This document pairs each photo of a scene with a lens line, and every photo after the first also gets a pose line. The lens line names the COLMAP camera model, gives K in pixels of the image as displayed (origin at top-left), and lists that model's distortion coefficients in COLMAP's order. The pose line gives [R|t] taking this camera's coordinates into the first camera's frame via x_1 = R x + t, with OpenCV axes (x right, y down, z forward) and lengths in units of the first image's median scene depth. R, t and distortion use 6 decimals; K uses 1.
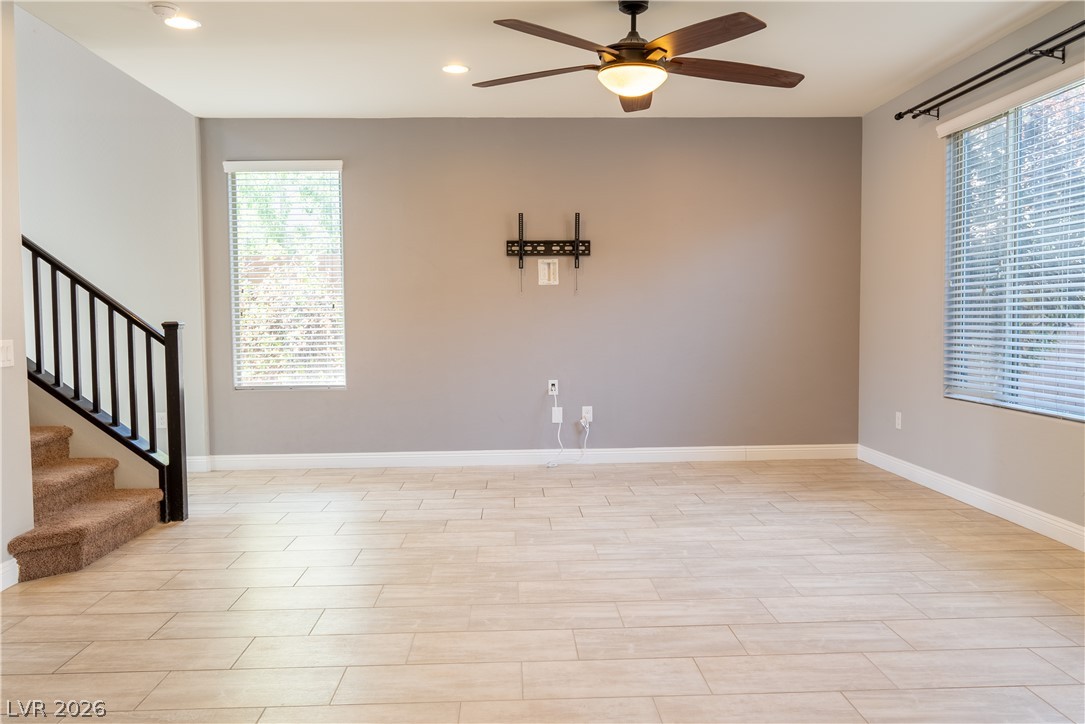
lens RADIAL K [[852.1, 0, 540.7], [0, 852.1, 360.5], [0, 0, 1]] dist [-0.001570, -0.000214]
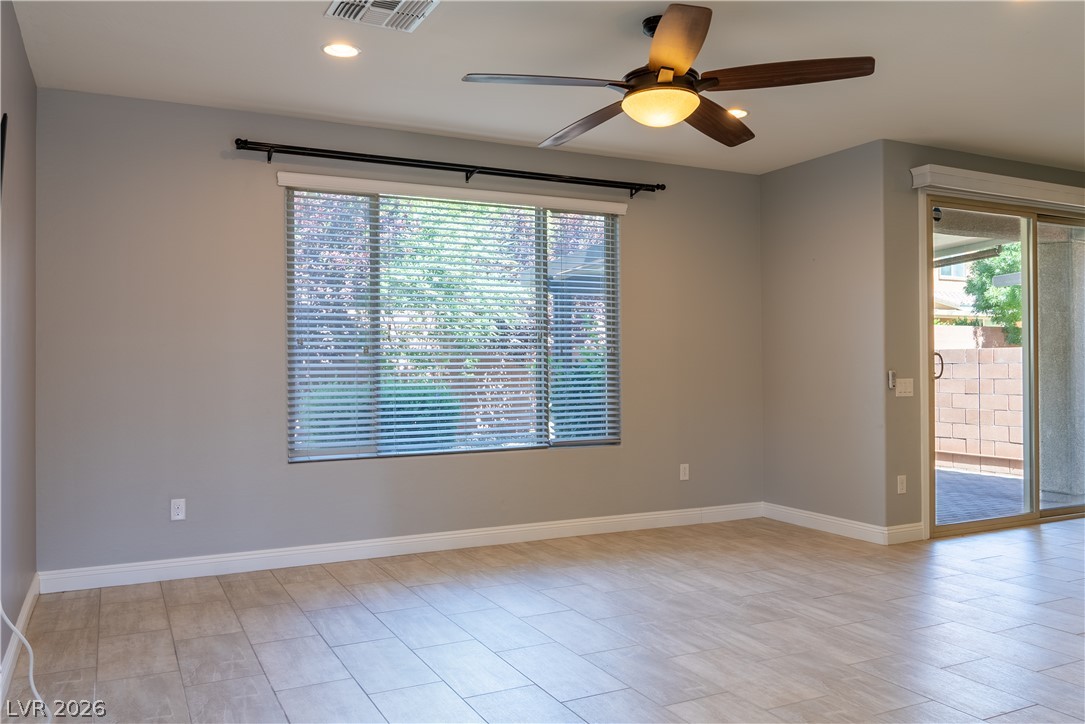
lens RADIAL K [[852.1, 0, 540.7], [0, 852.1, 360.5], [0, 0, 1]] dist [-0.001570, -0.000214]
pose [[-0.404944, 0.019049, 0.914143, -0.688520], [0.060951, 0.998121, 0.006201, -0.081054], [-0.912308, 0.058229, -0.405344, 1.566938]]
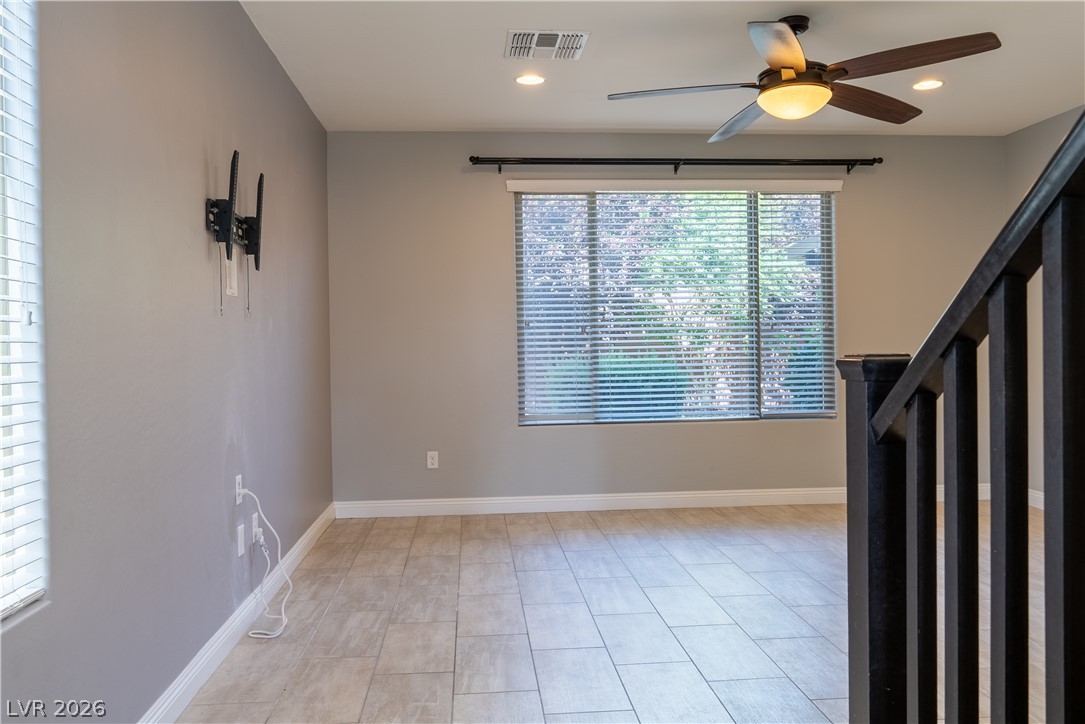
lens RADIAL K [[852.1, 0, 540.7], [0, 852.1, 360.5], [0, 0, 1]] dist [-0.001570, -0.000214]
pose [[-0.038282, -0.006469, 0.999246, -0.887459], [0.070138, 0.997495, 0.009145, -0.069416], [-0.996802, 0.070435, -0.037733, 1.409310]]
